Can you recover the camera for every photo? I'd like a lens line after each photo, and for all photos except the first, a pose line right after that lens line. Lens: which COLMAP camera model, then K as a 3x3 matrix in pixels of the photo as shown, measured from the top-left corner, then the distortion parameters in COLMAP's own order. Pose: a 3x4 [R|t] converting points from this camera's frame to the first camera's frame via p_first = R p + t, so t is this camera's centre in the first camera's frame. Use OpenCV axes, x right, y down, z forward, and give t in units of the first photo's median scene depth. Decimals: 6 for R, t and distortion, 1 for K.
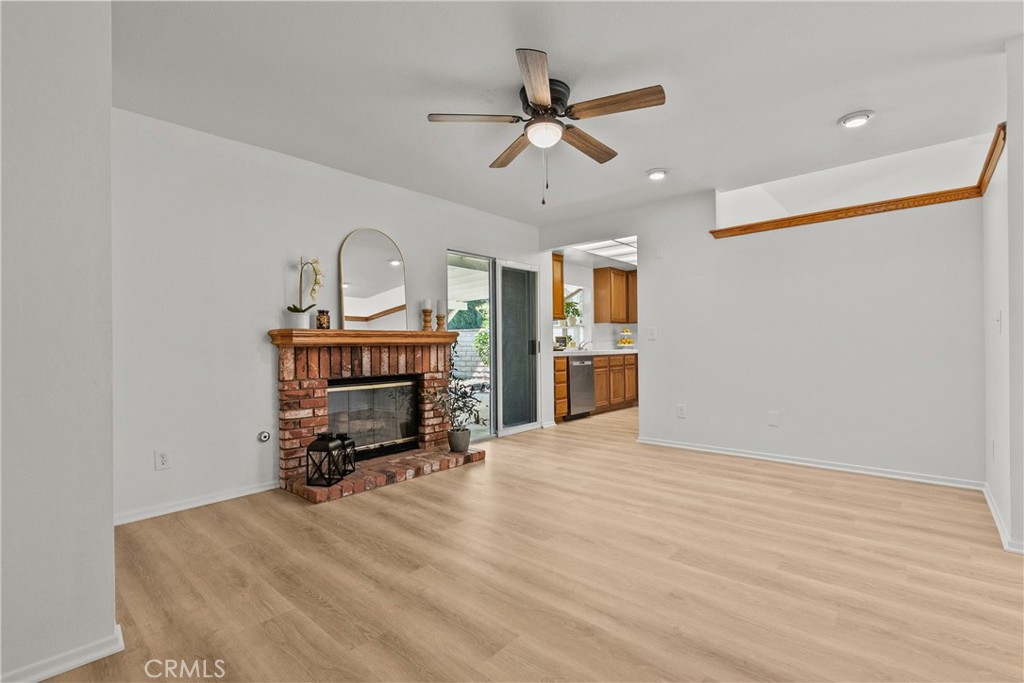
lens RADIAL K [[465.6, 0, 507.9], [0, 465.6, 345.3], [0, 0, 1]] dist [-0.010034, 0.005977]
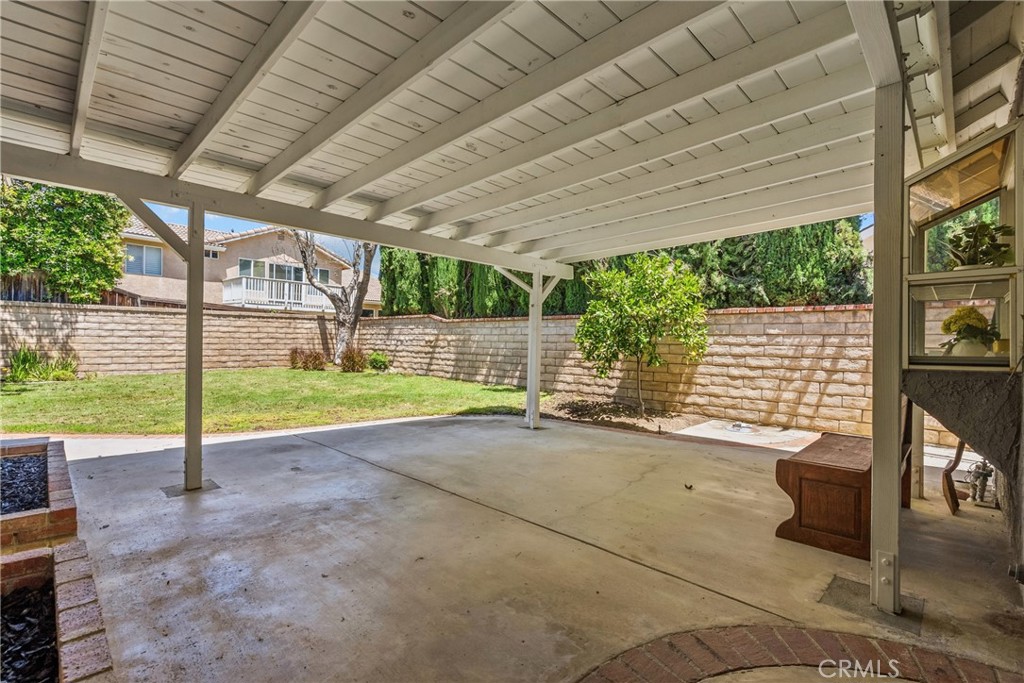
lens RADIAL K [[465.6, 0, 507.9], [0, 465.6, 345.3], [0, 0, 1]] dist [-0.010034, 0.005977]
pose [[0.998682, 0.025755, -0.044398, -0.423252], [-0.025427, 0.999645, 0.007939, 0.010981], [0.044587, -0.006800, 0.998982, 1.281130]]
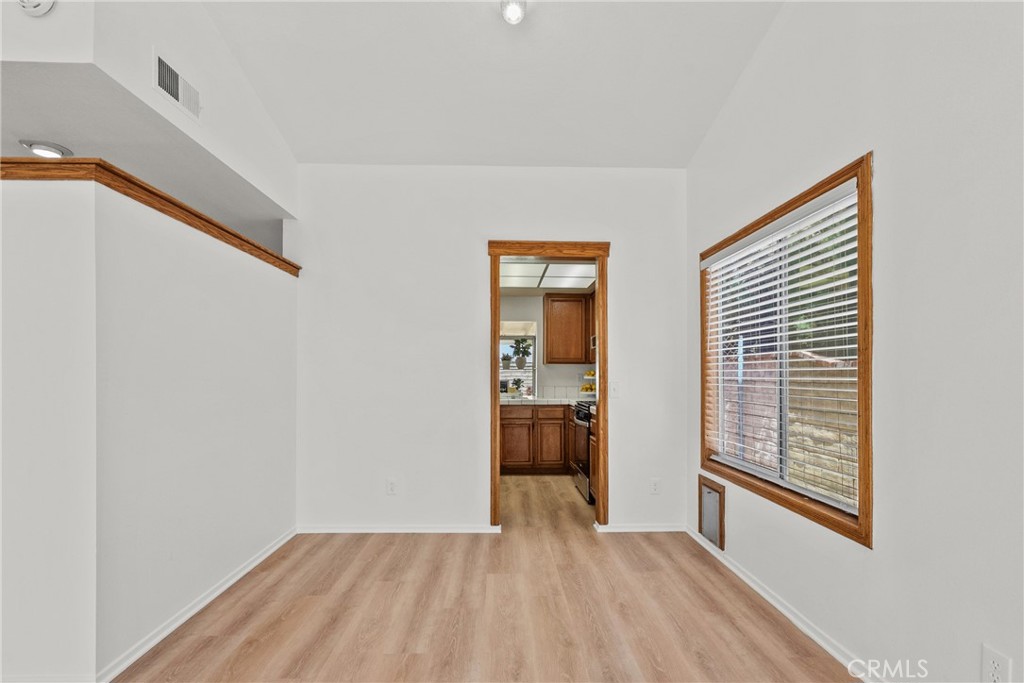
lens RADIAL K [[478.4, 0, 513.5], [0, 478.4, 375.6], [0, 0, 1]] dist [0.000983, 0.000281]
pose [[0.693676, 0.014806, -0.720135, 1.532941], [-0.010542, 0.999890, 0.010404, -0.073683], [0.720210, 0.000374, 0.693756, 0.790176]]
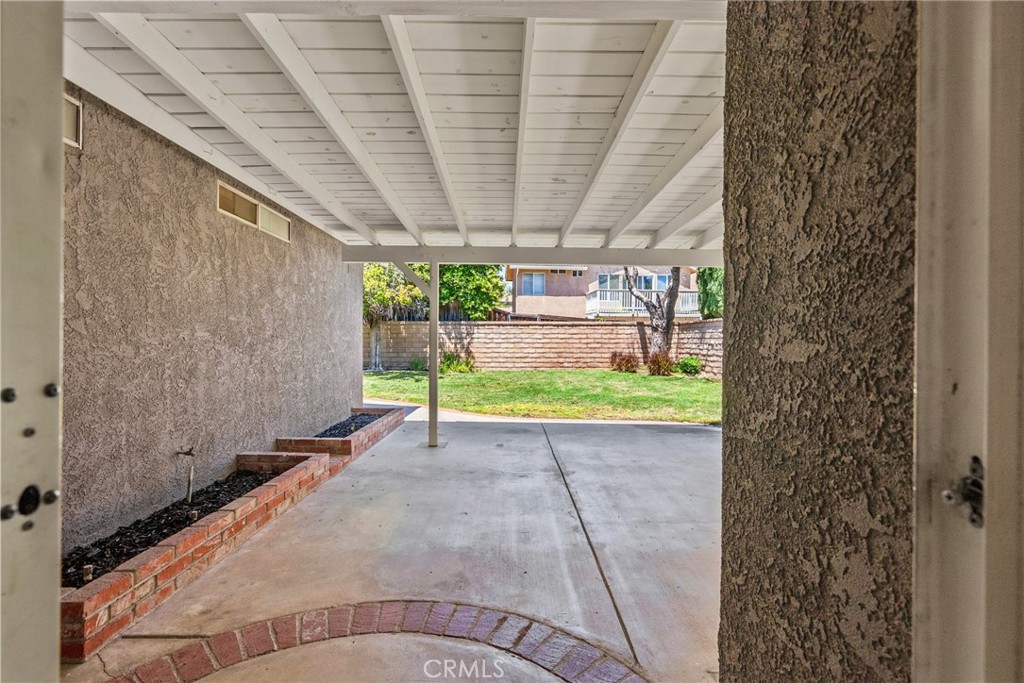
lens RADIAL K [[465.6, 0, 507.9], [0, 465.6, 345.3], [0, 0, 1]] dist [-0.010034, 0.005977]
pose [[0.672313, 0.021633, -0.739951, 0.089181], [-0.012665, 0.999763, 0.017722, -0.011761], [0.740159, -0.002544, 0.672427, 1.390323]]
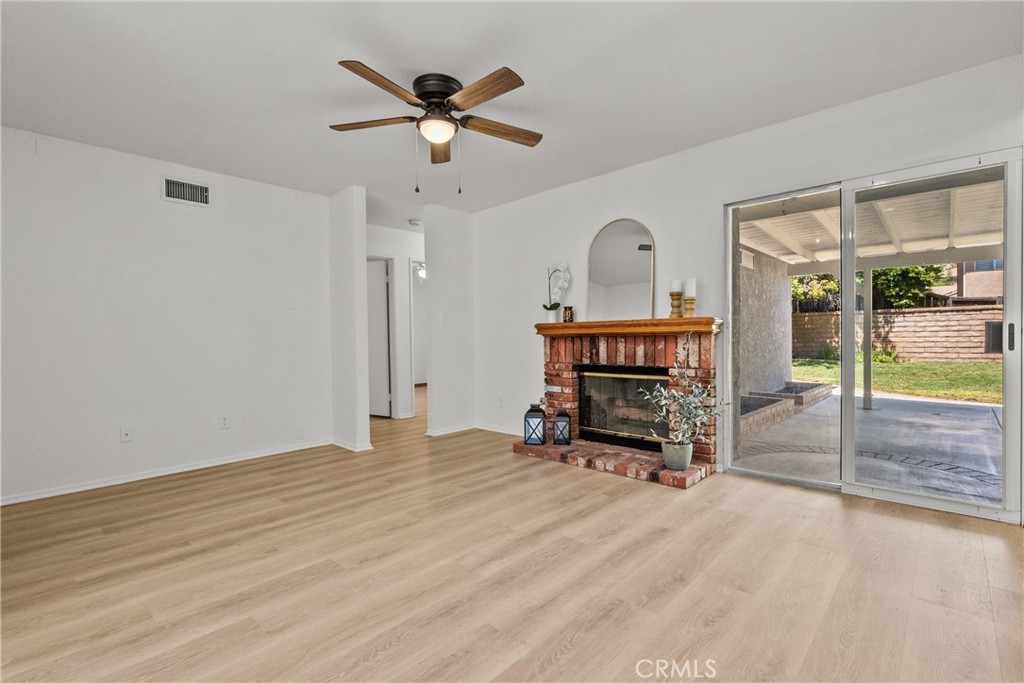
lens RADIAL K [[465.6, 0, 507.9], [0, 465.6, 345.3], [0, 0, 1]] dist [-0.010034, 0.005977]
pose [[-0.025428, 0.030507, -0.999211, 0.752964], [0.015891, 0.999420, 0.030109, -0.012614], [0.999550, -0.015113, -0.025898, 0.808749]]
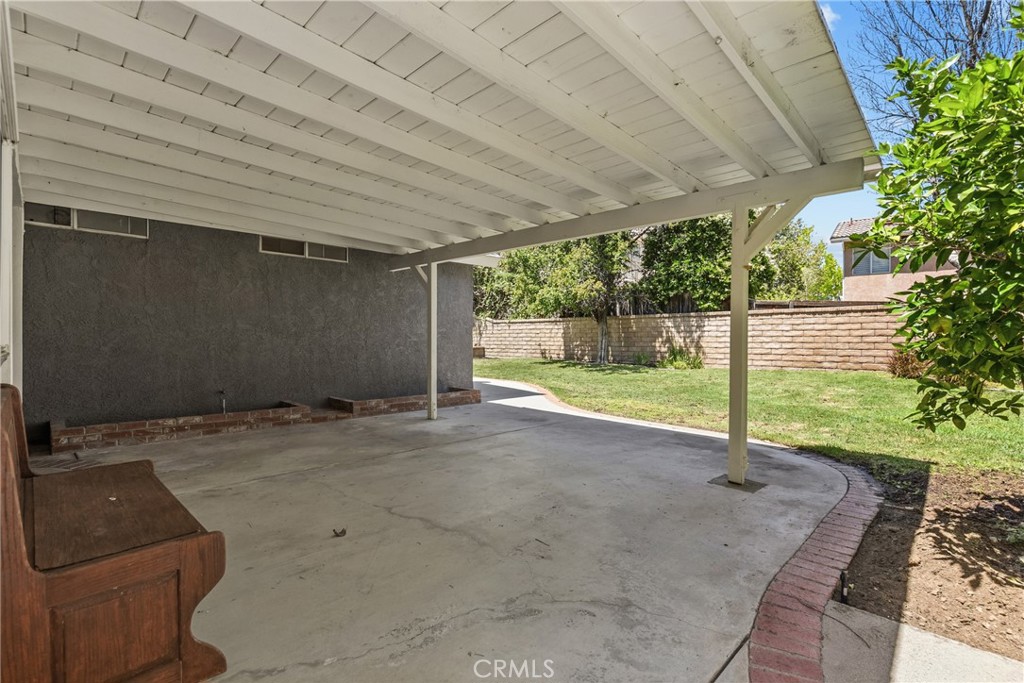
lens RADIAL K [[465.6, 0, 507.9], [0, 465.6, 345.3], [0, 0, 1]] dist [-0.010034, 0.005977]
pose [[-0.042191, 0.026553, -0.998757, 0.529306], [0.000245, 0.999647, 0.026567, 0.012942], [0.999110, 0.000877, -0.042183, 2.478100]]
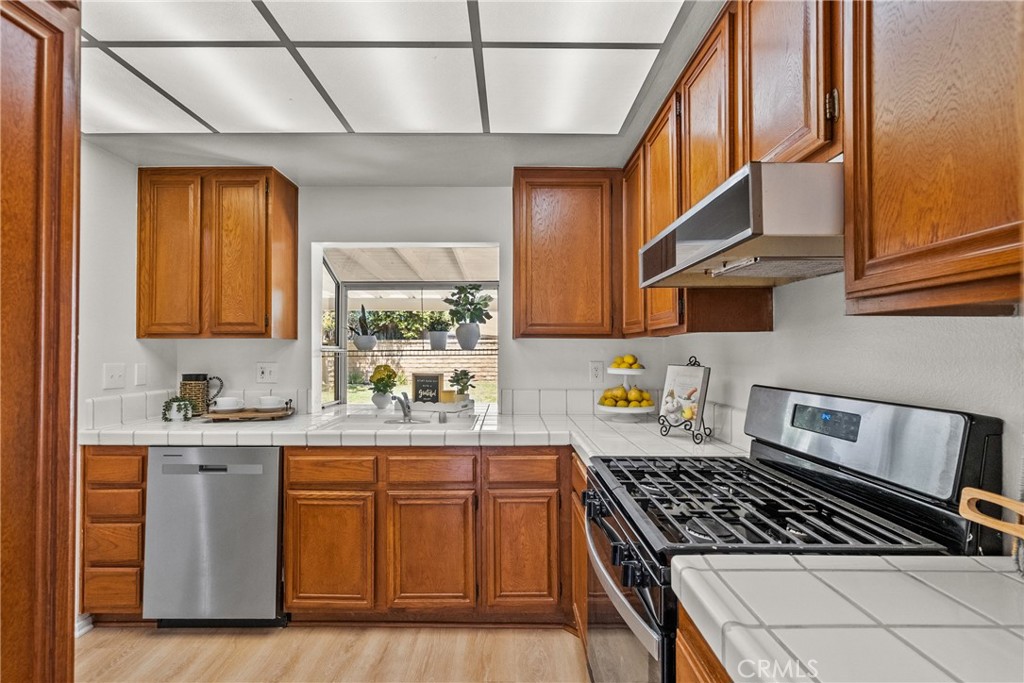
lens RADIAL K [[465.6, 0, 507.9], [0, 465.6, 345.3], [0, 0, 1]] dist [-0.010034, 0.005977]
pose [[0.669848, 0.003821, -0.742488, 0.915401], [-0.007852, 0.999967, -0.001937, -0.086615], [0.742457, 0.007127, 0.669856, 1.553267]]
